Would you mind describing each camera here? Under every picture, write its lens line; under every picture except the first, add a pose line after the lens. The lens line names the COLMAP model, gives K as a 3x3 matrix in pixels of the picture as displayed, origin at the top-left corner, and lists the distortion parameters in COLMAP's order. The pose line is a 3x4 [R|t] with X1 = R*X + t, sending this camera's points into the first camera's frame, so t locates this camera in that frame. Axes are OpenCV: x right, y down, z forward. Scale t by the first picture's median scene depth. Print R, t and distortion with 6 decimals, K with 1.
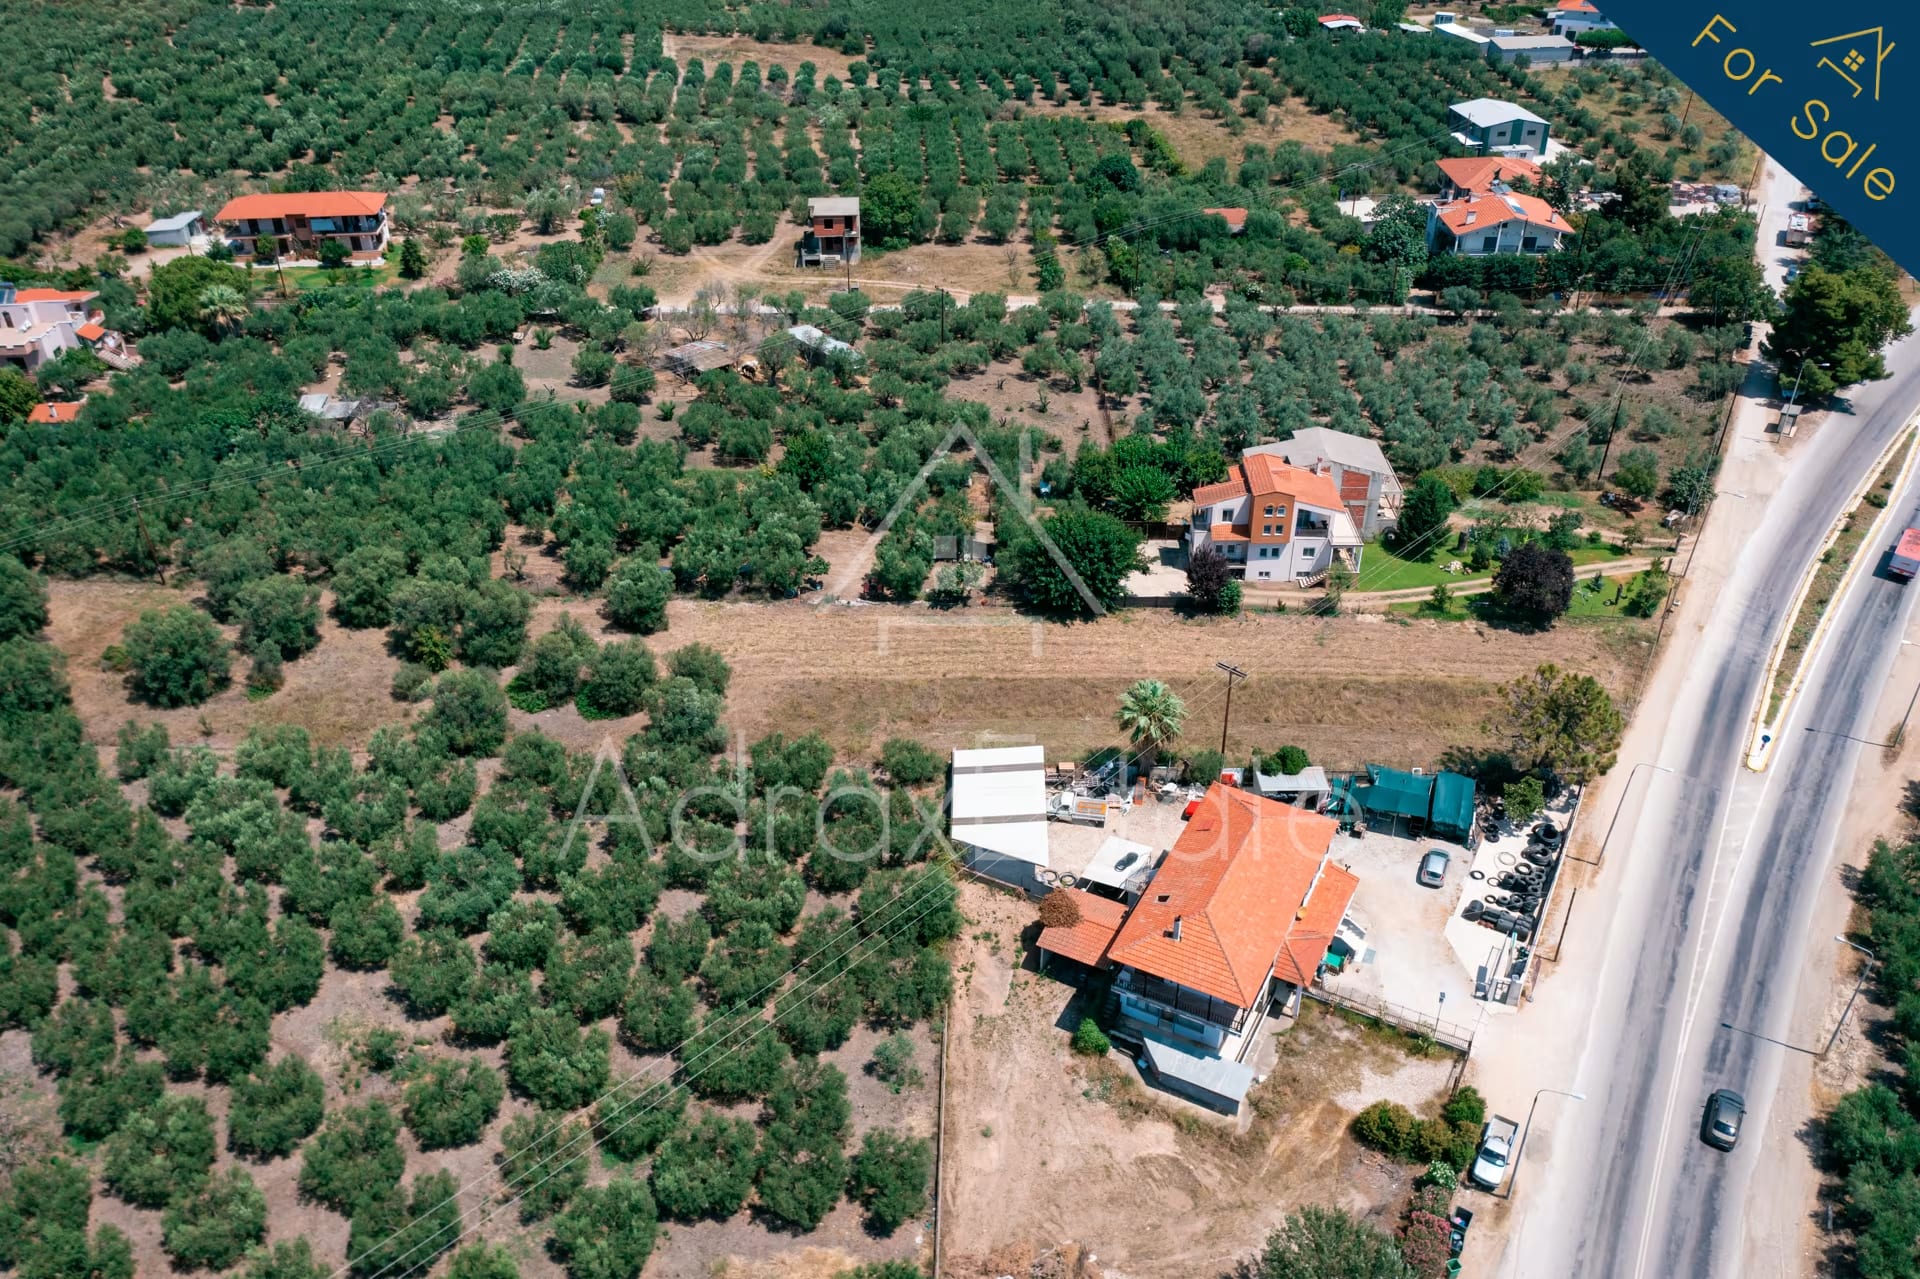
lens RADIAL K [[1506.7, 0, 954.5], [0, 1506.7, 629.7], [0, 0, 1]] dist [-0.009136, 0.000959]
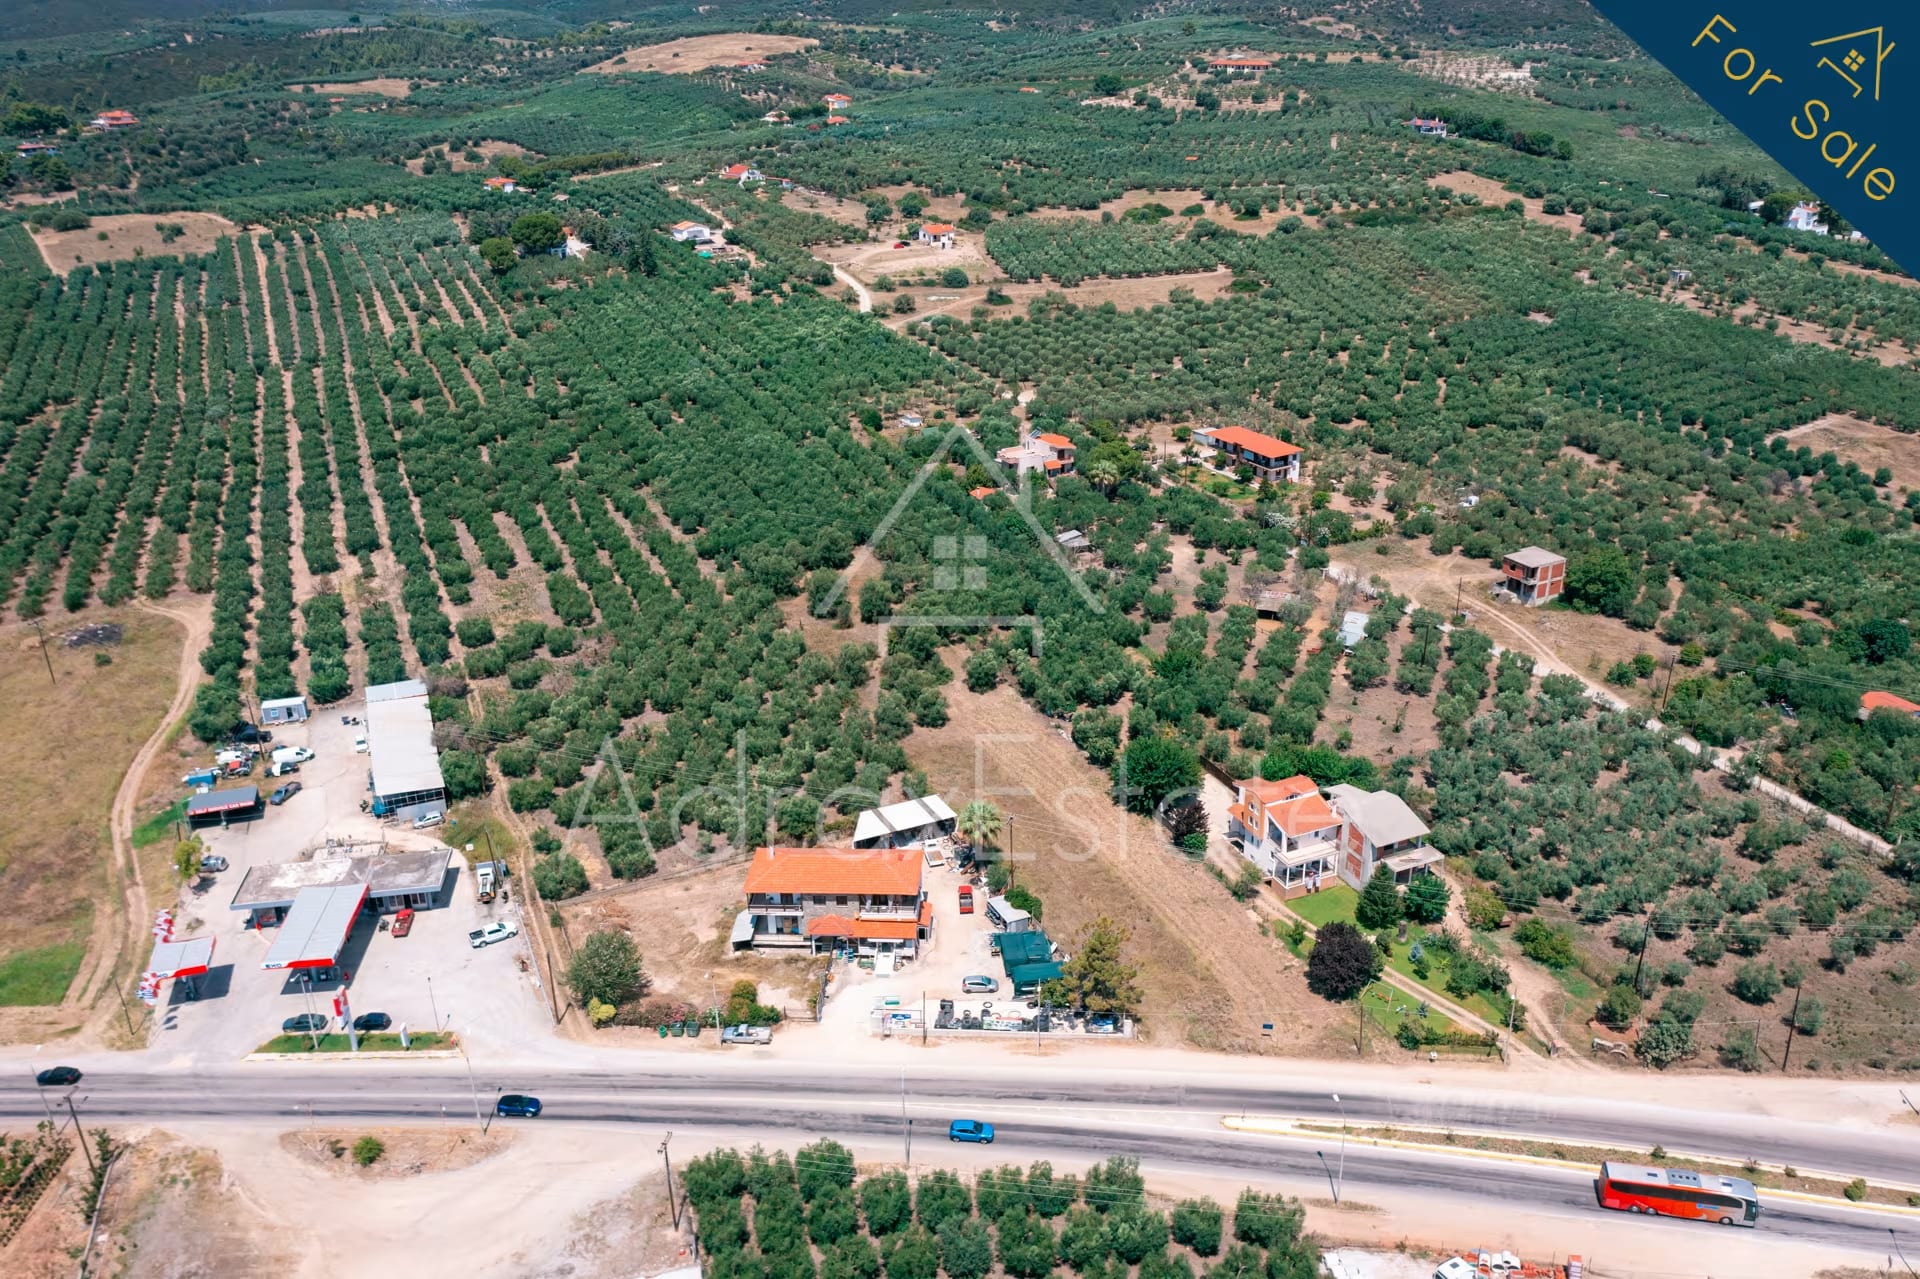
lens RADIAL K [[1506.7, 0, 962.2], [0, 1506.7, 635.6], [0, 0, 1]] dist [-0.009136, 0.000959]
pose [[0.419376, 0.357207, -0.834582, 1.134537], [-0.480623, 0.867284, 0.129691, -0.255213], [0.770146, 0.346730, 0.535400, 0.071955]]
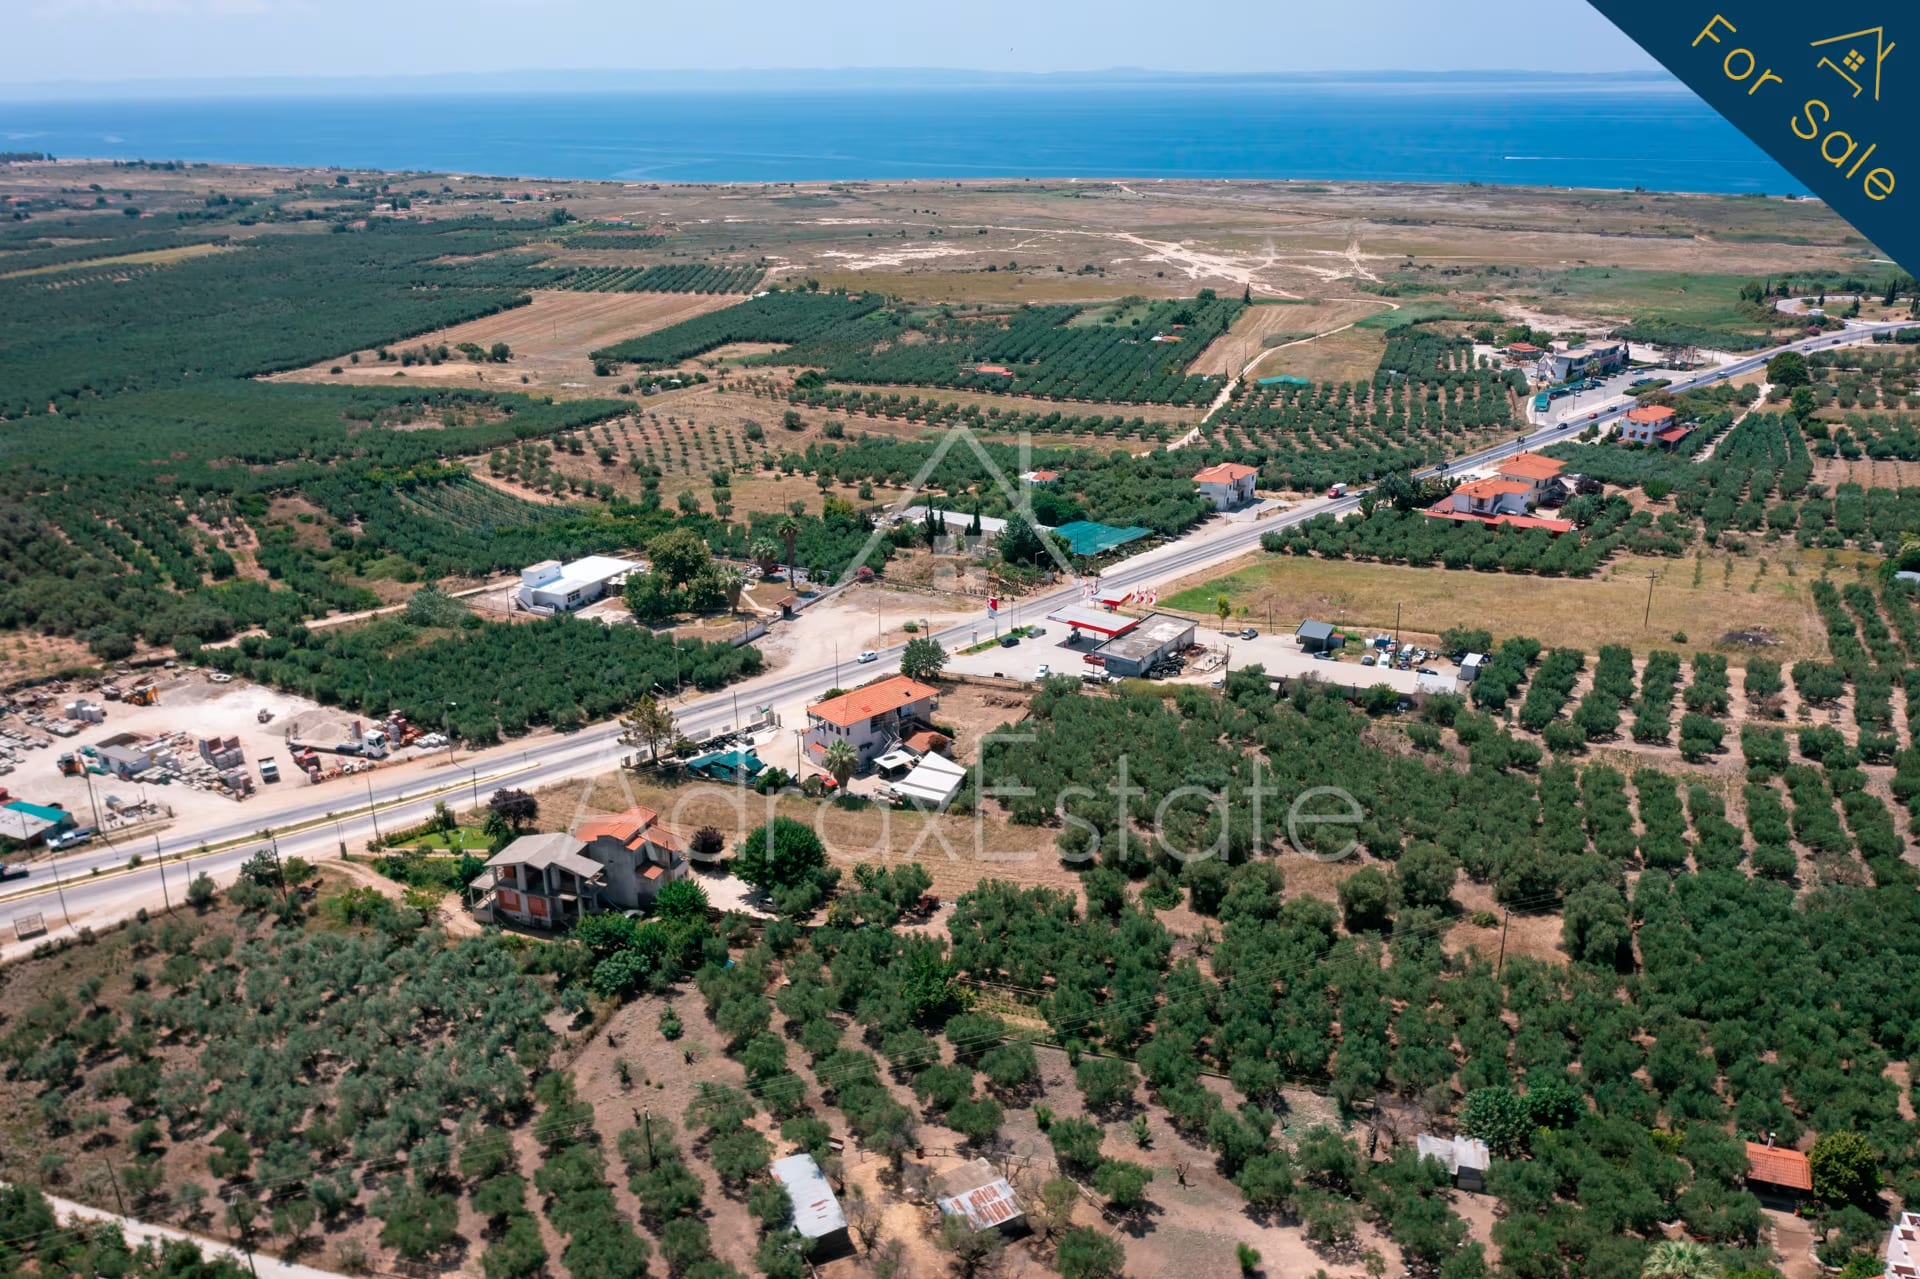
lens RADIAL K [[1506.7, 0, 956.5], [0, 1506.7, 624.1], [0, 0, 1]] dist [-0.009136, 0.000959]
pose [[-0.944074, -0.097018, 0.315136, -0.471485], [0.193421, 0.611083, 0.767571, -1.190096], [-0.267043, 0.785598, -0.558143, 1.557297]]
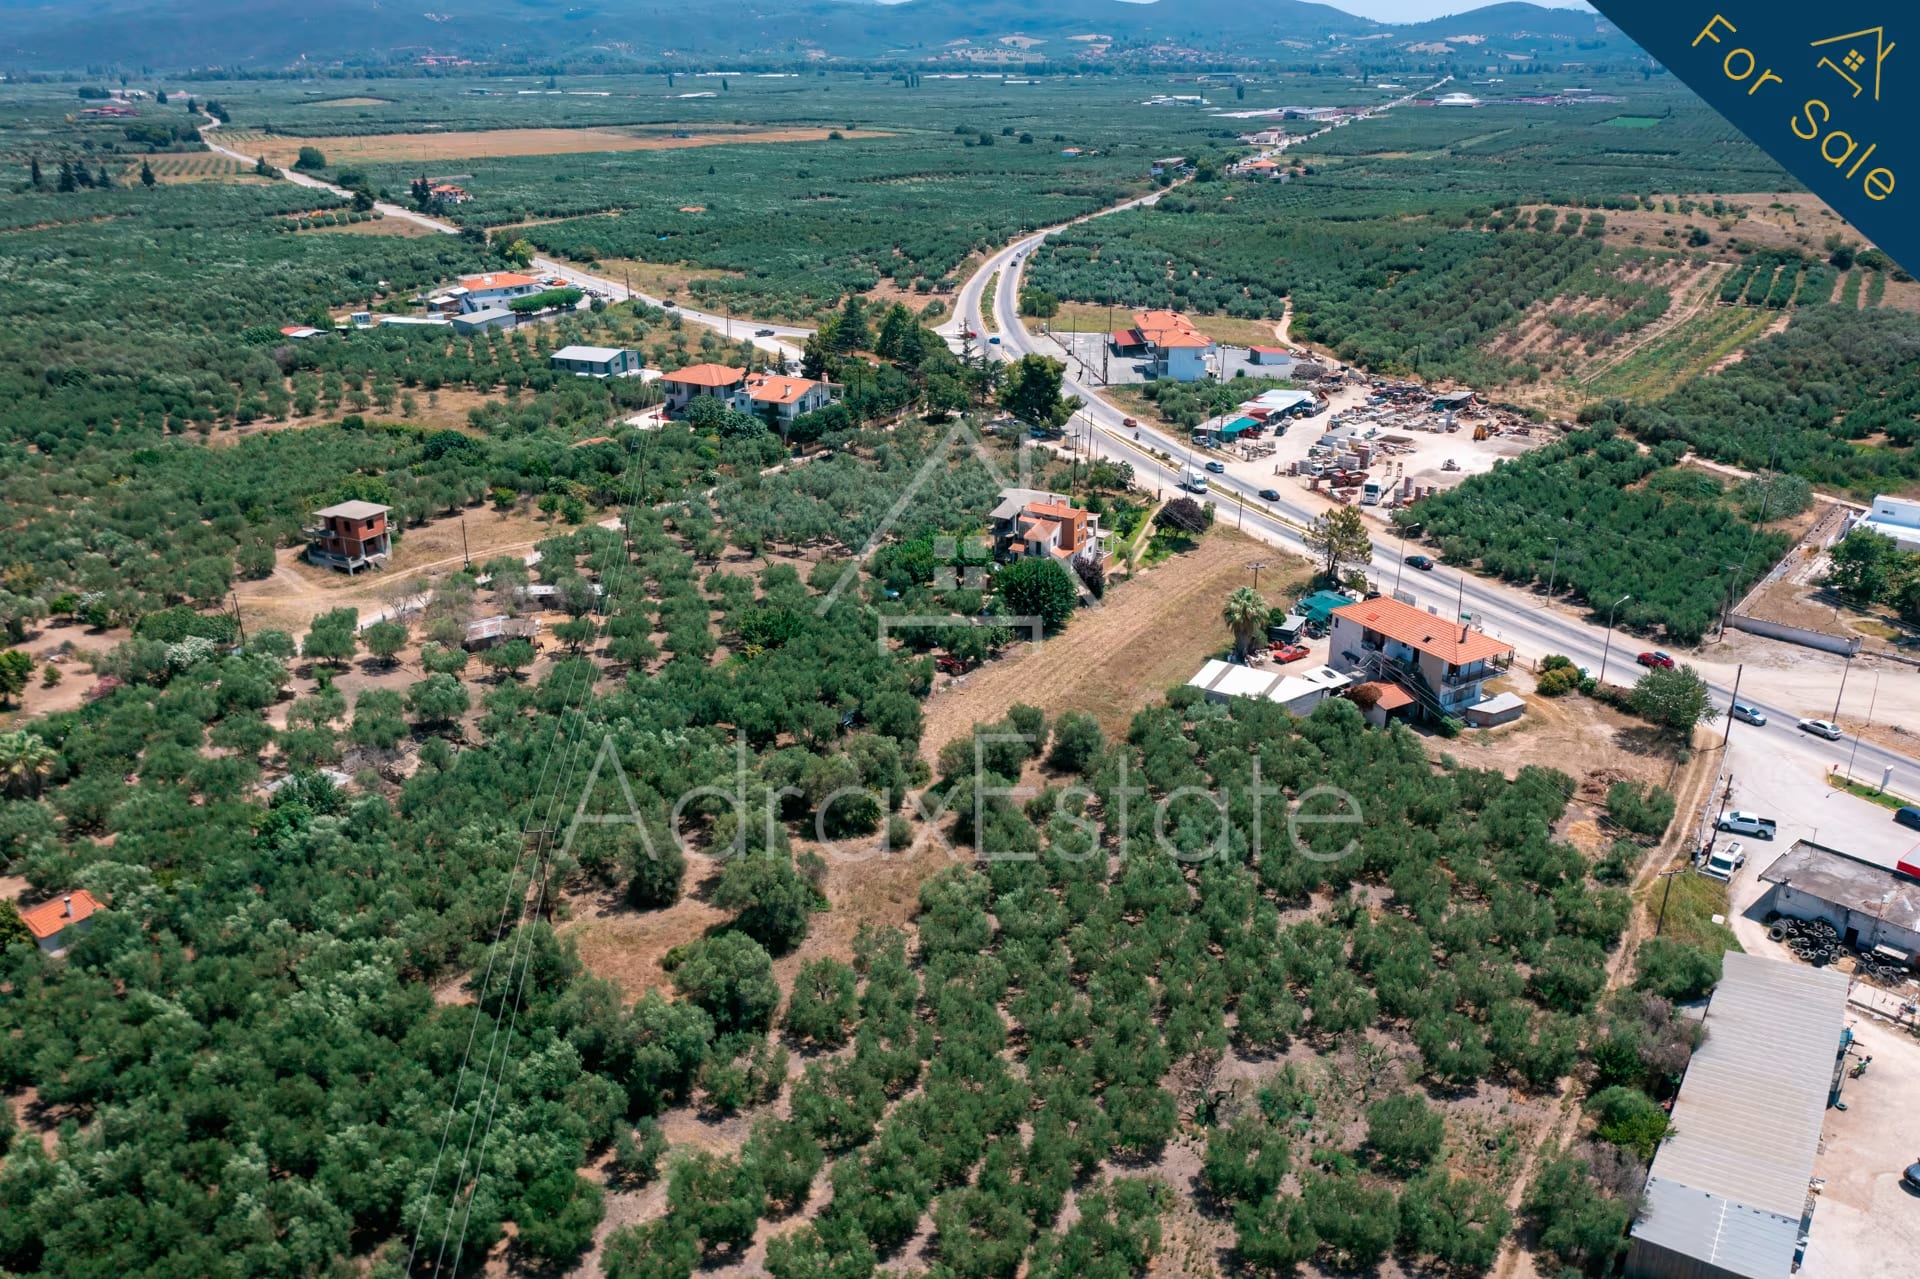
lens RADIAL K [[1506.7, 0, 960.3], [0, 1506.7, 648.5], [0, 0, 1]] dist [-0.009136, 0.000959]
pose [[0.513756, -0.320756, 0.795720, -1.049736], [0.470099, 0.881101, 0.051653, -0.104566], [-0.717678, 0.347530, 0.603458, 0.249099]]
